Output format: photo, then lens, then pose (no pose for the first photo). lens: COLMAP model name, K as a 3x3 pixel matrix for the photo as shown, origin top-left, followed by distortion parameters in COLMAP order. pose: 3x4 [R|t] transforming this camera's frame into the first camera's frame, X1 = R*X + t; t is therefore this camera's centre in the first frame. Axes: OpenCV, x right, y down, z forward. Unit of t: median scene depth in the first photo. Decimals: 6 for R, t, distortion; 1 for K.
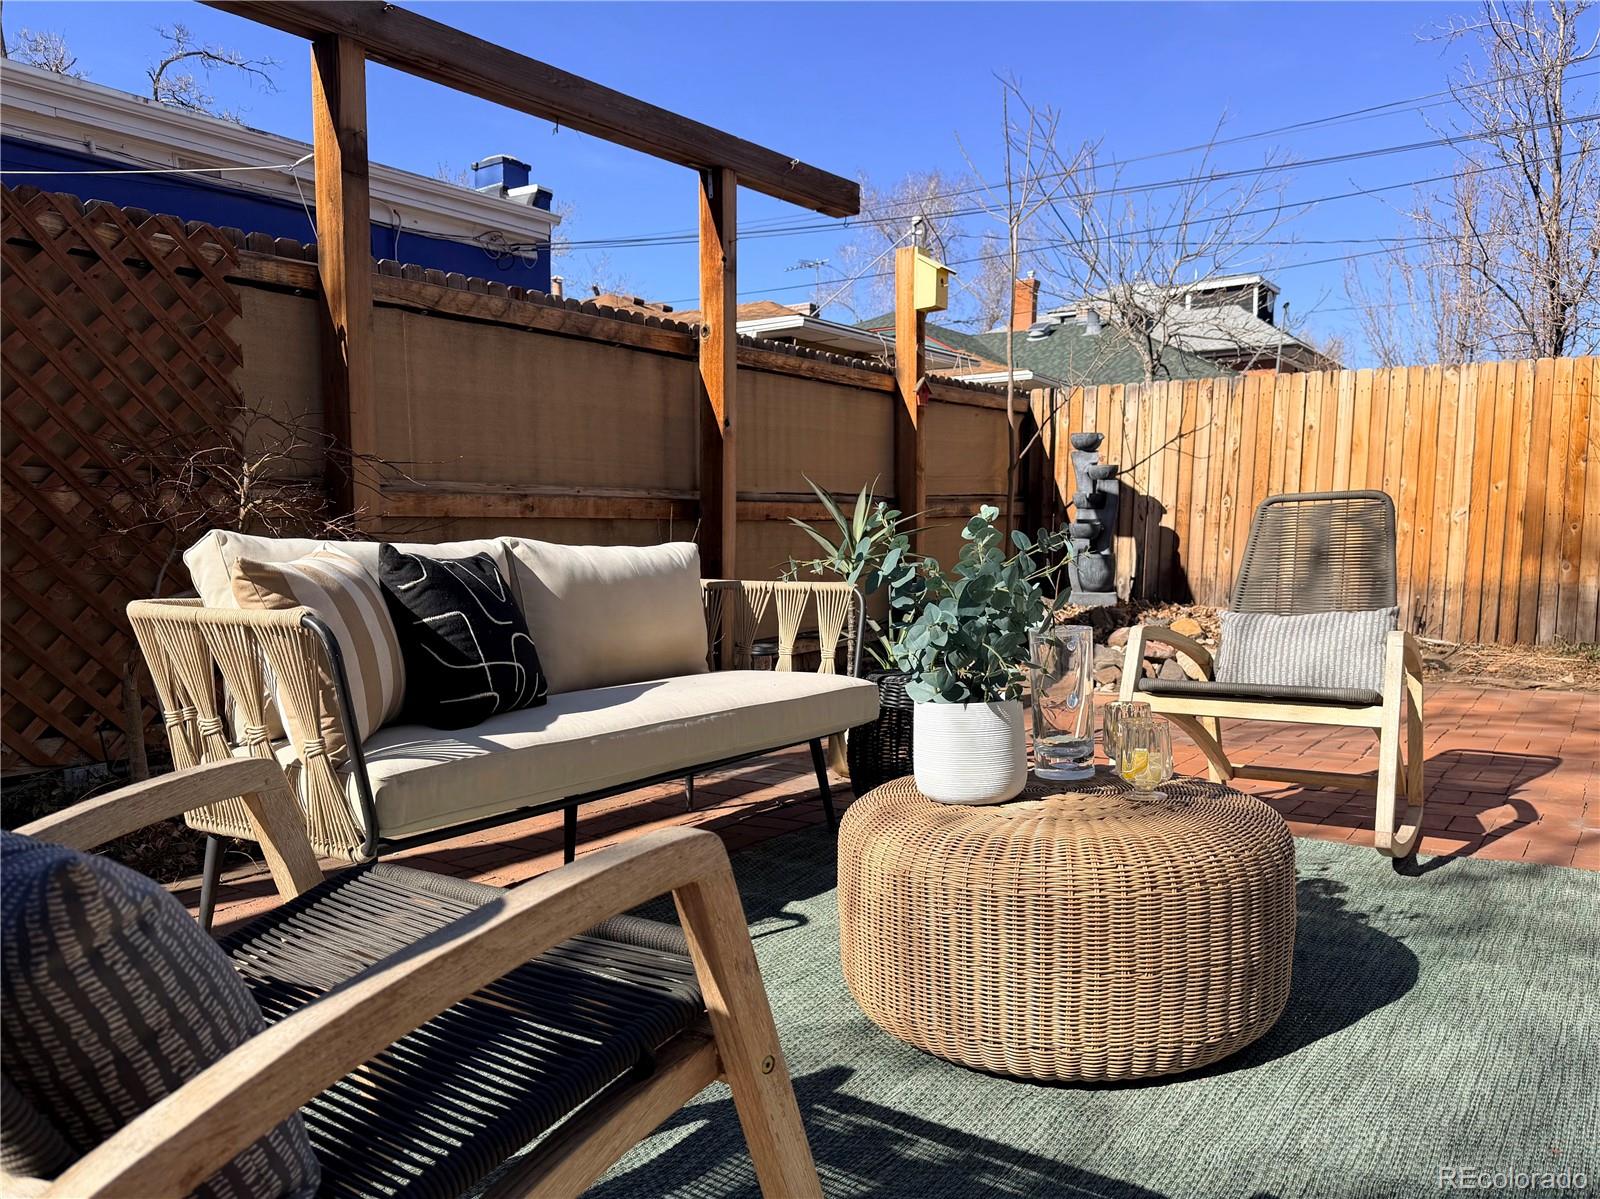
lens RADIAL K [[1182.8, 0, 812.2], [0, 1182.8, 639.6], [0, 0, 1]] dist [0.096168, -0.145387]
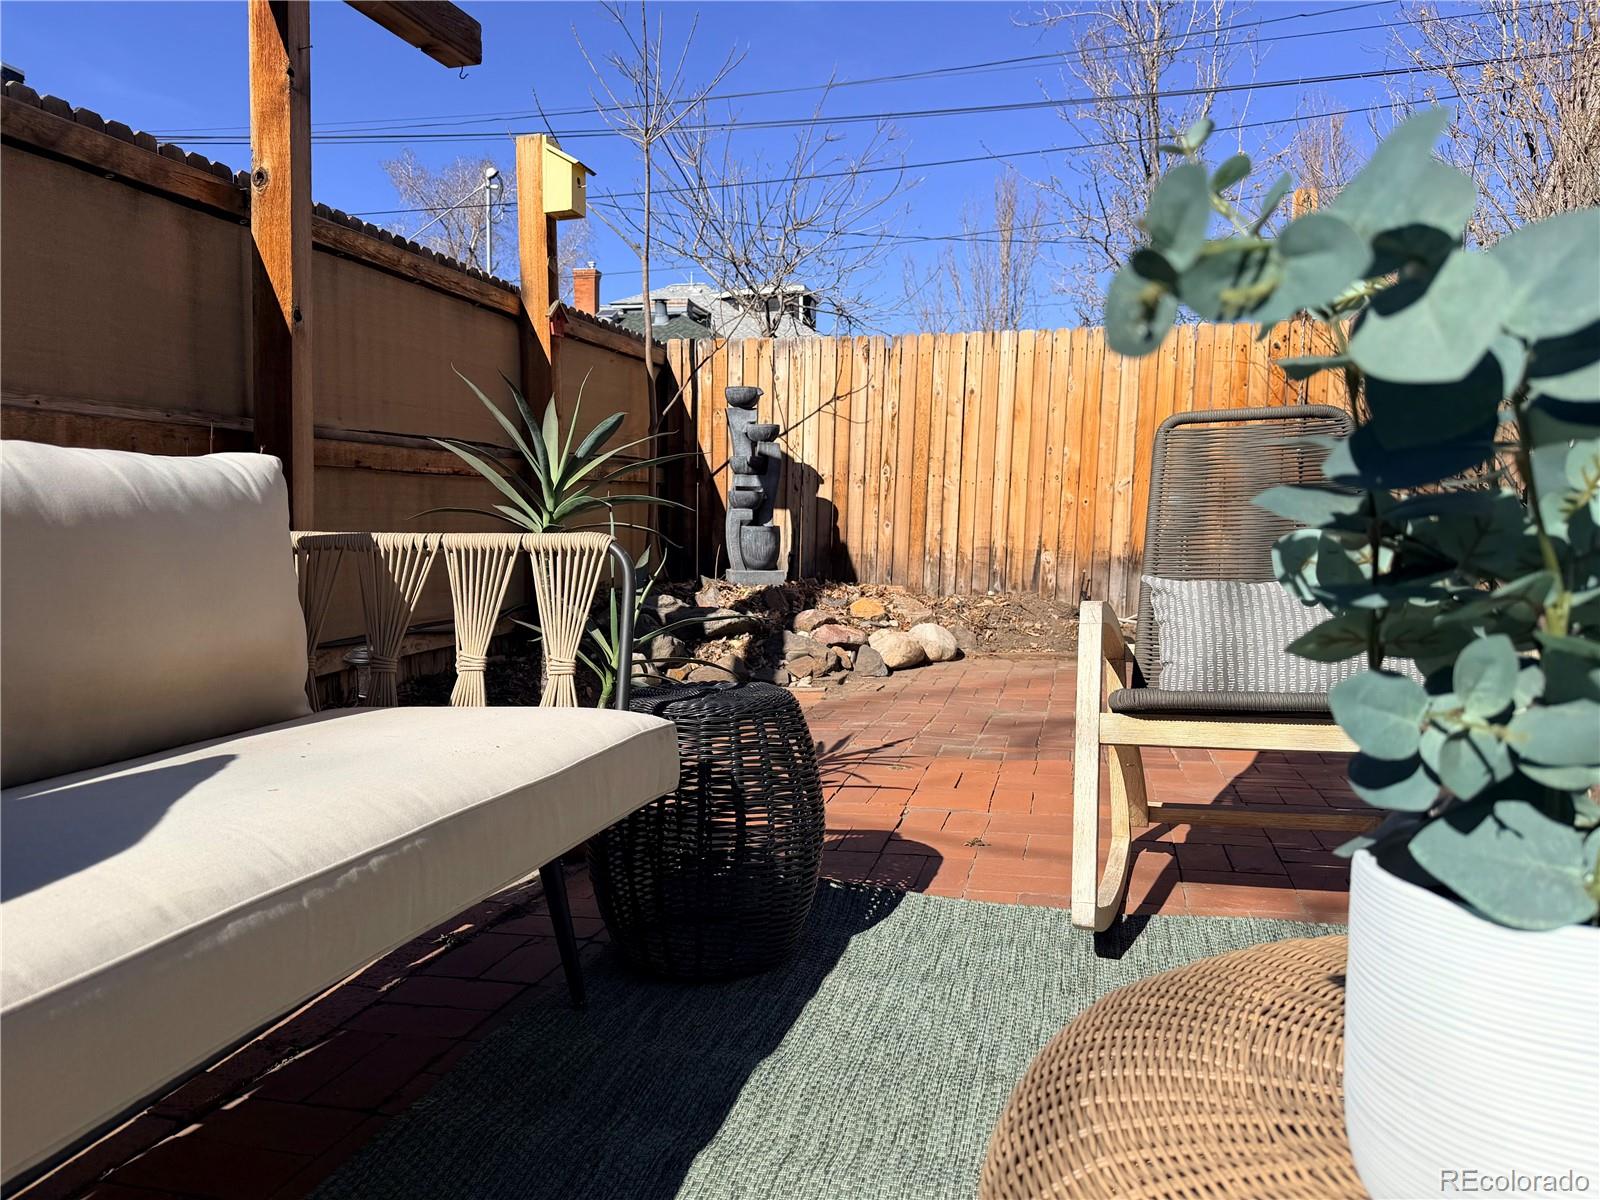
lens RADIAL K [[1122.8, 0, 786.8], [0, 1122.8, 602.4], [0, 0, 1]] dist [0.133510, -0.217722]
pose [[0.936012, -0.020941, 0.351343, -0.042547], [0.028313, 0.999473, -0.015857, -0.003597], [-0.350826, 0.024790, 0.936112, 0.294120]]
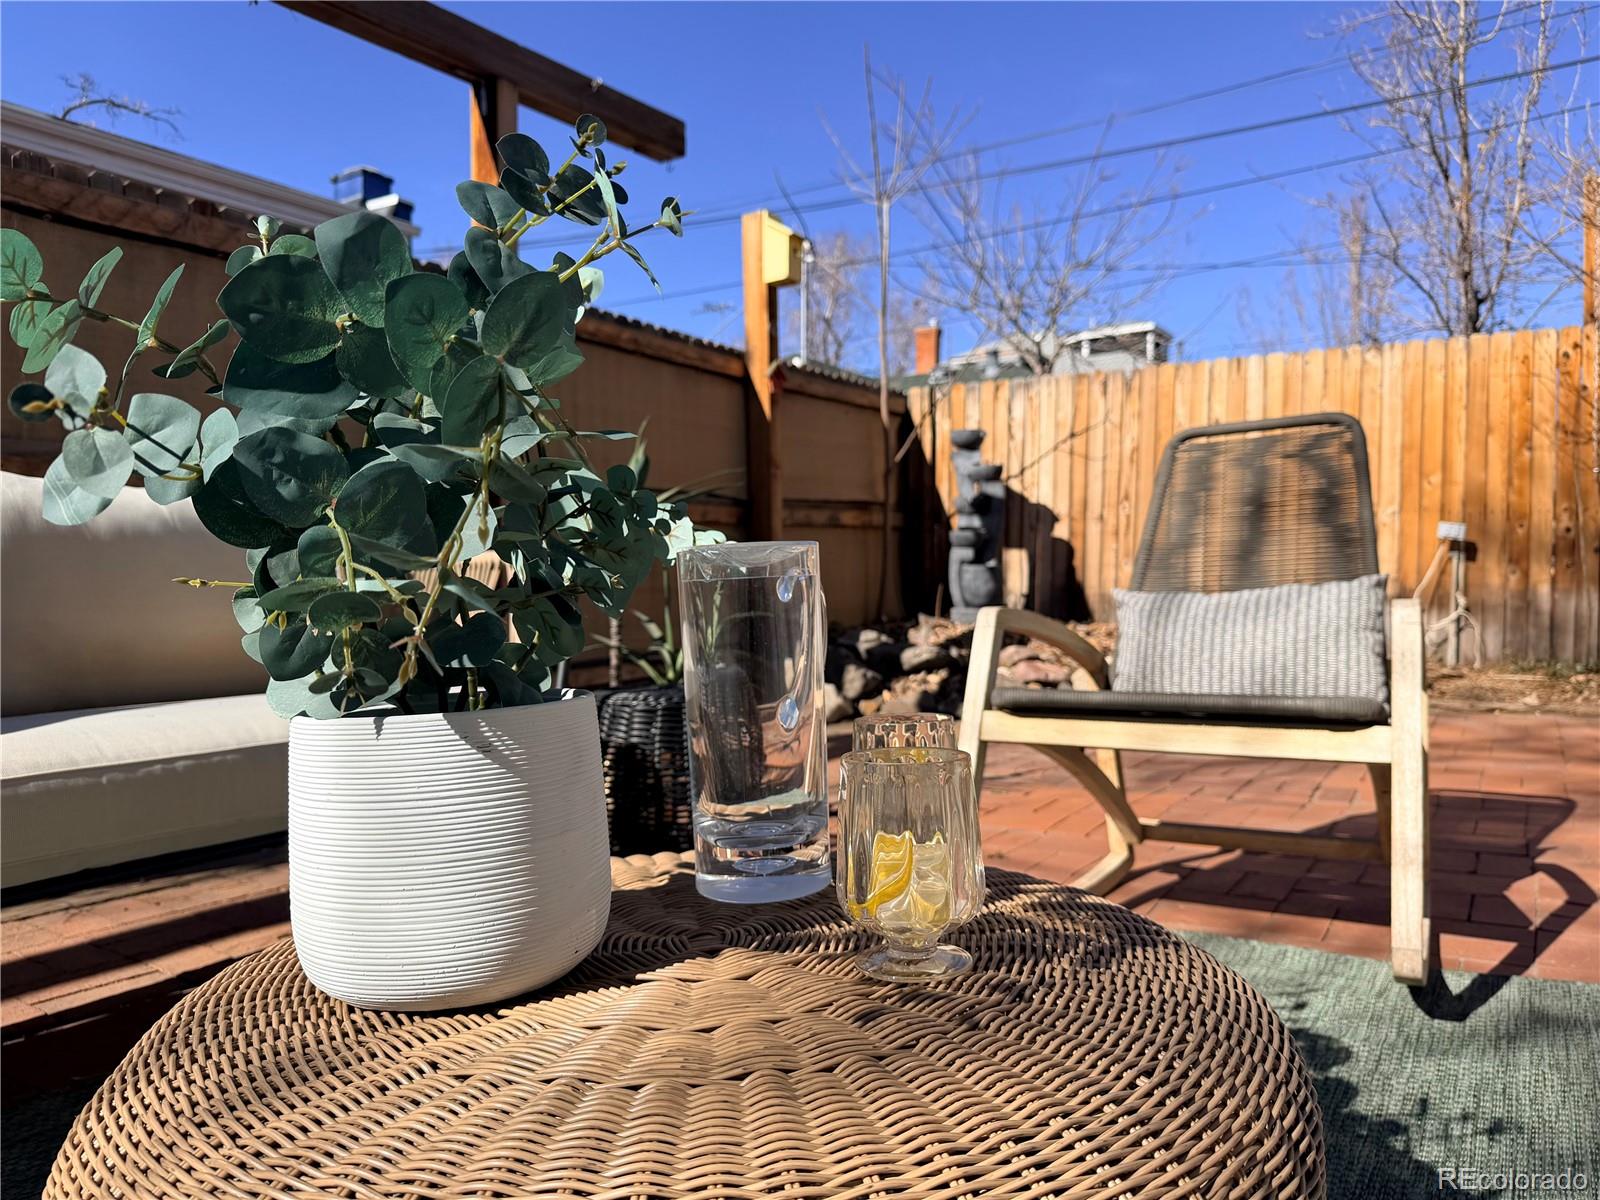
lens RADIAL K [[1135.0, 0, 783.5], [0, 1135.0, 607.8], [0, 0, 1]] dist [0.059788, -0.091792]
pose [[0.999221, -0.008518, 0.038521, 0.080035], [0.011010, 0.997828, -0.064954, 0.015564], [-0.037884, 0.065327, 0.997144, 0.227427]]
